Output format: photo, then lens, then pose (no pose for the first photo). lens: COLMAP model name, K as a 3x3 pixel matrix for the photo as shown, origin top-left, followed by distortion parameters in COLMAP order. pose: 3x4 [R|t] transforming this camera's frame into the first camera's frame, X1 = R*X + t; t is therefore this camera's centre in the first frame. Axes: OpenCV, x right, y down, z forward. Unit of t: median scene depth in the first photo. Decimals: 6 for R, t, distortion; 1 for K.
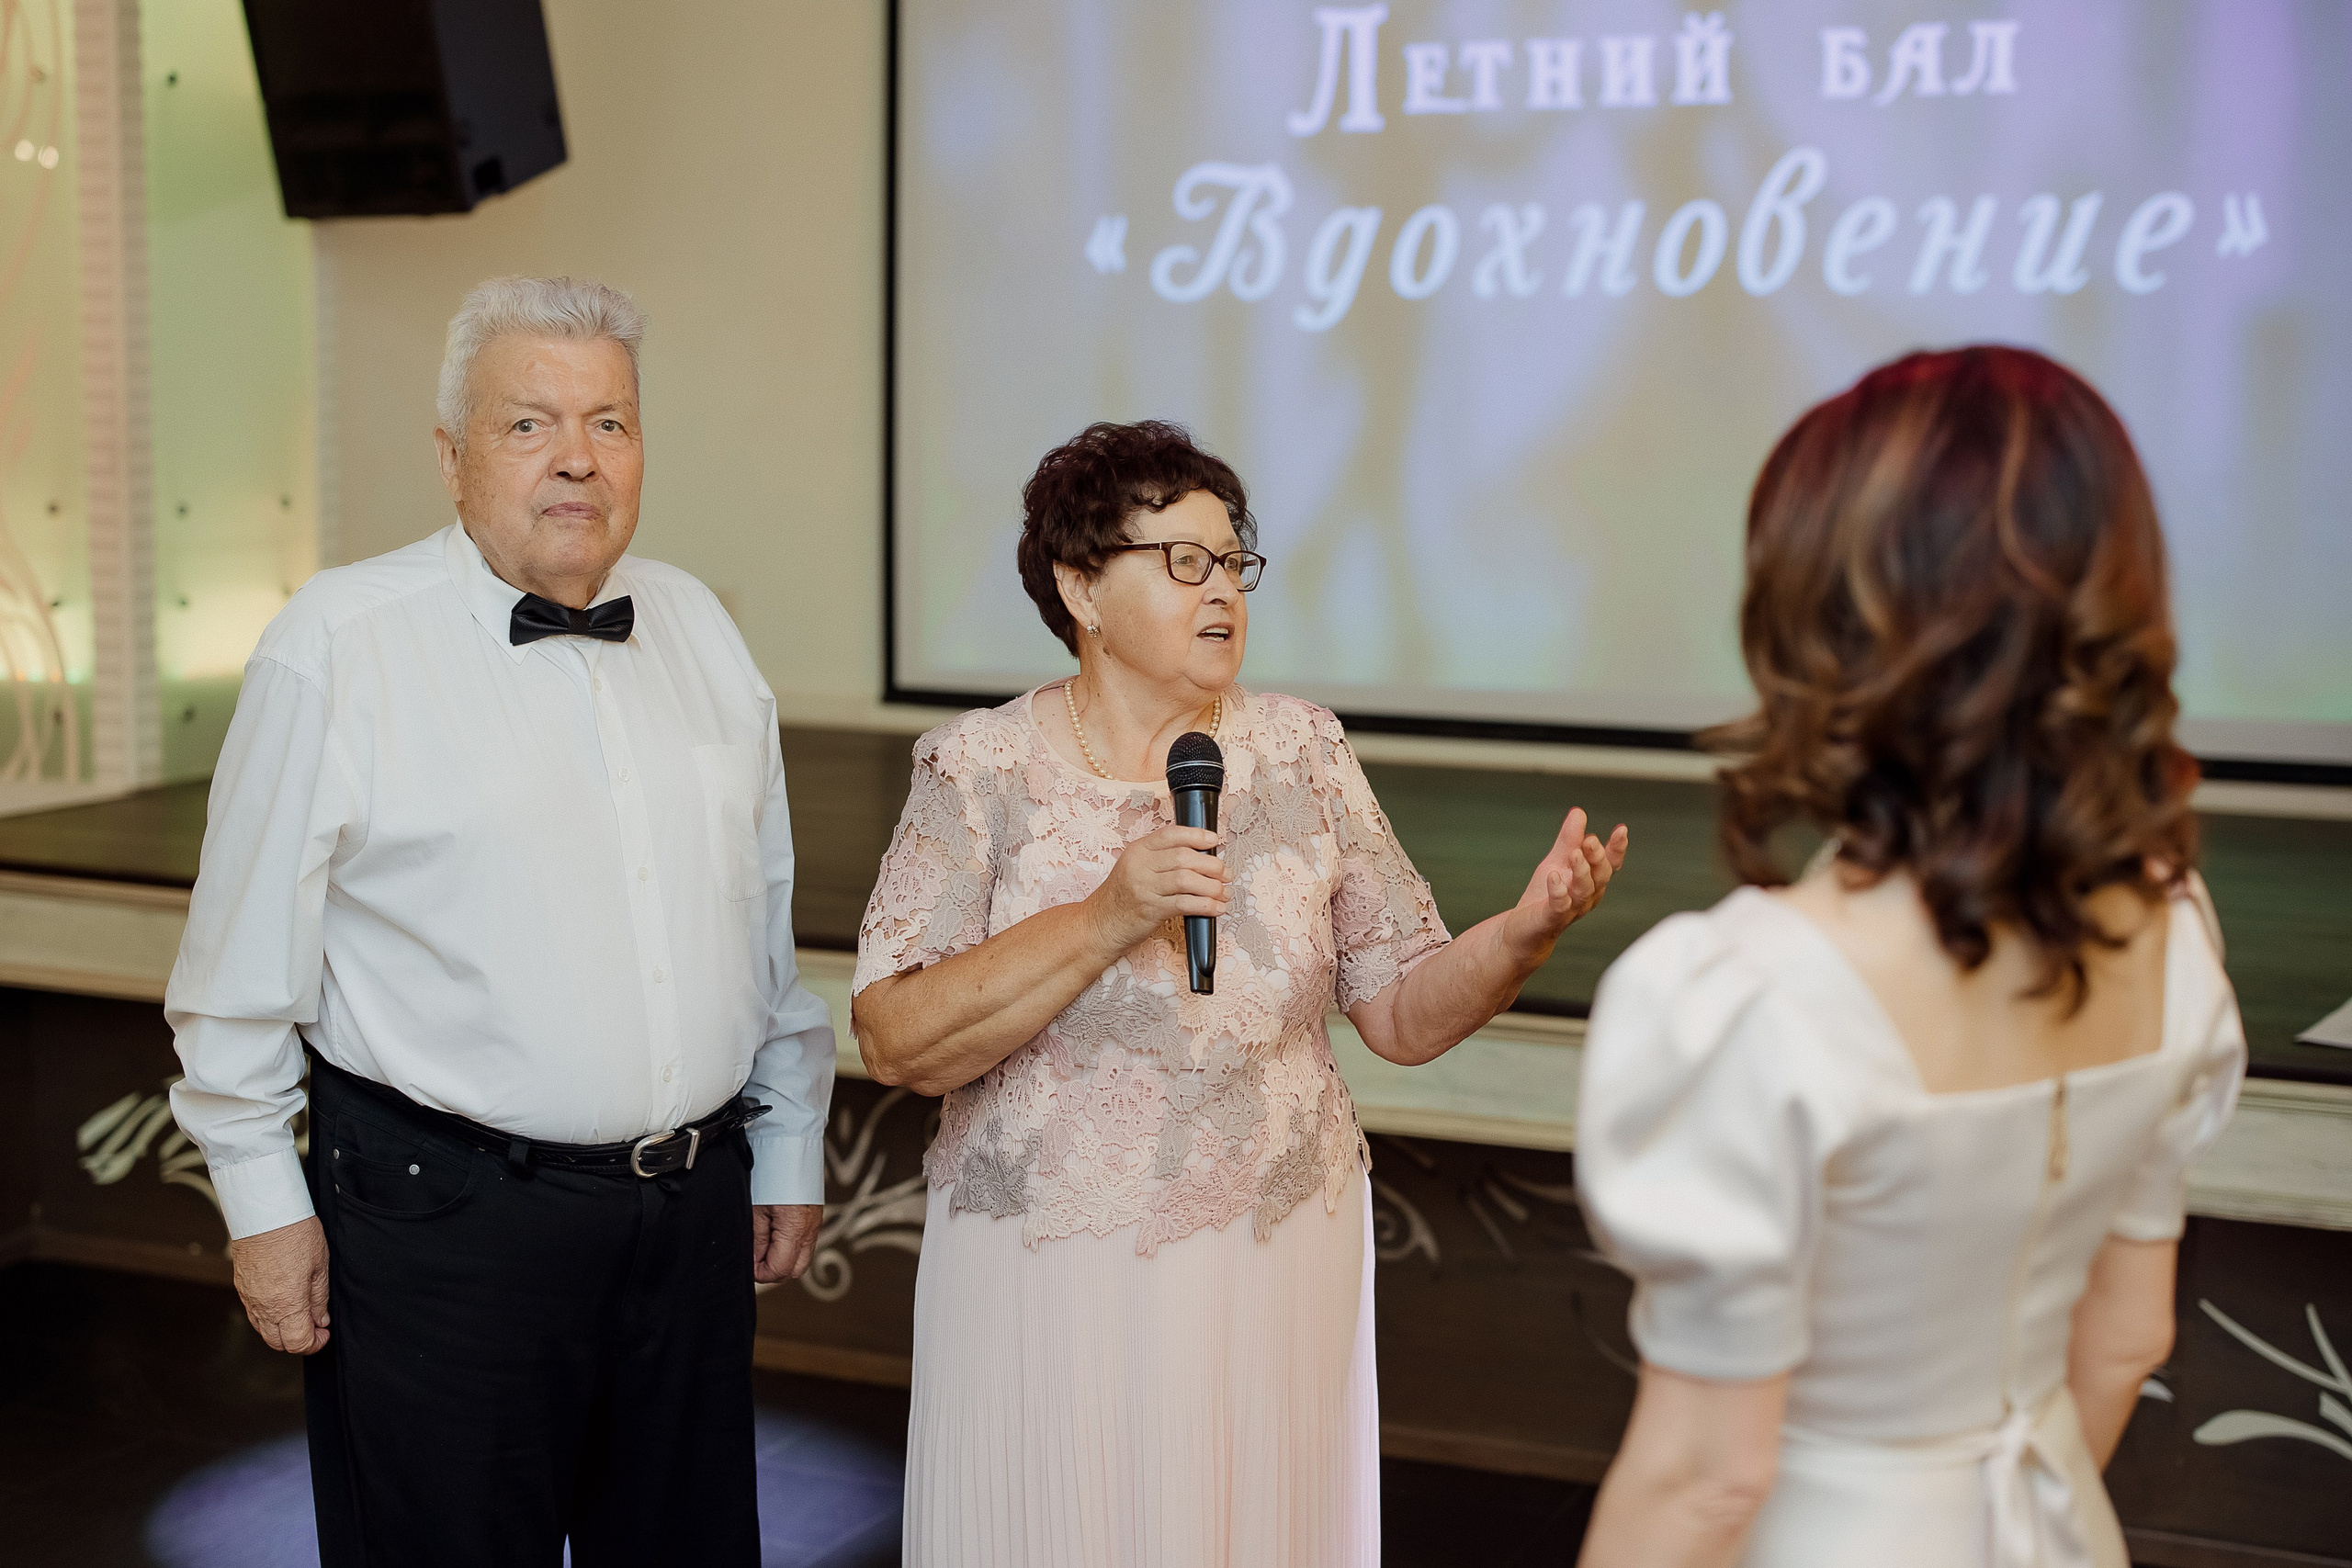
lens RADIAL K [[3633.7, 0, 1119.9], [0, 3633.7, 734.4], [0, 0, 1]] dist [-0.042827, 0.137420]
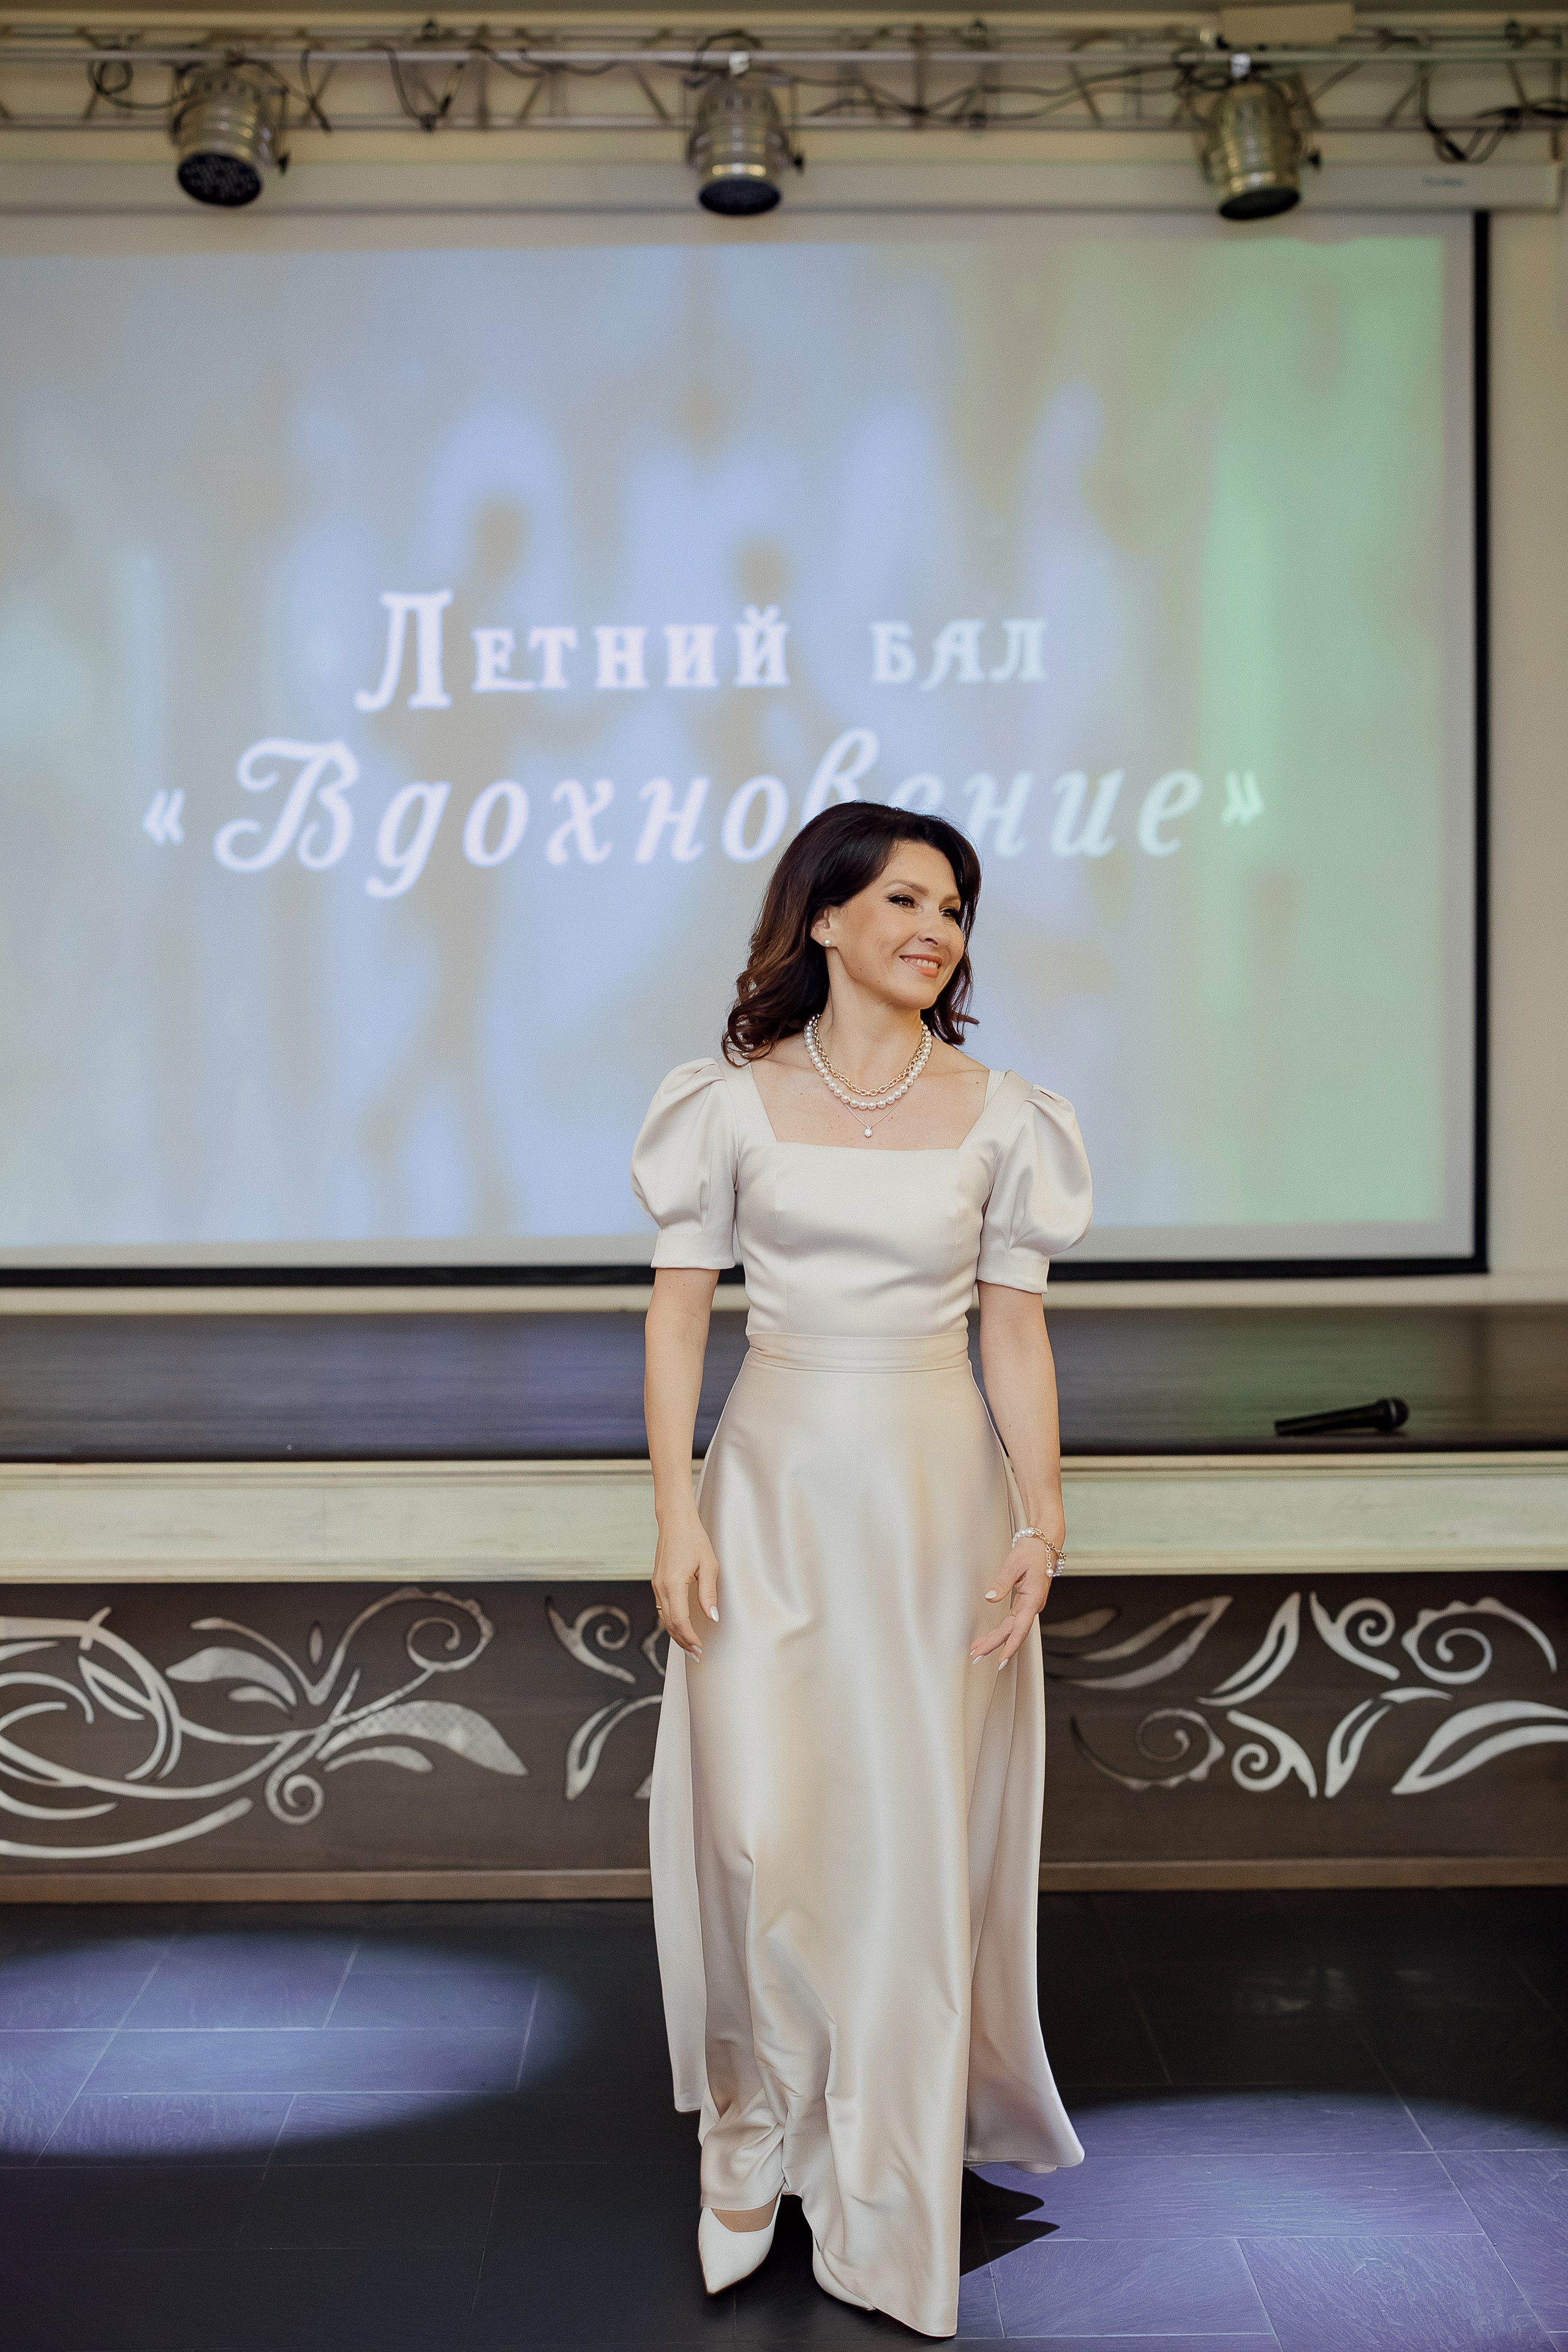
lens RADIAL K [[3570.9, 0, 778.6], [0, 3570.9, 1173.0], [0, 0, 1]] dist [-0.120726, 0.611775]
pose [[0.898196, -0.028287, 0.438684, -0.304086], [0.061525, 0.996195, -0.061733, 0.037419], [-0.435269, 0.082439, 0.896518, 0.048533]]
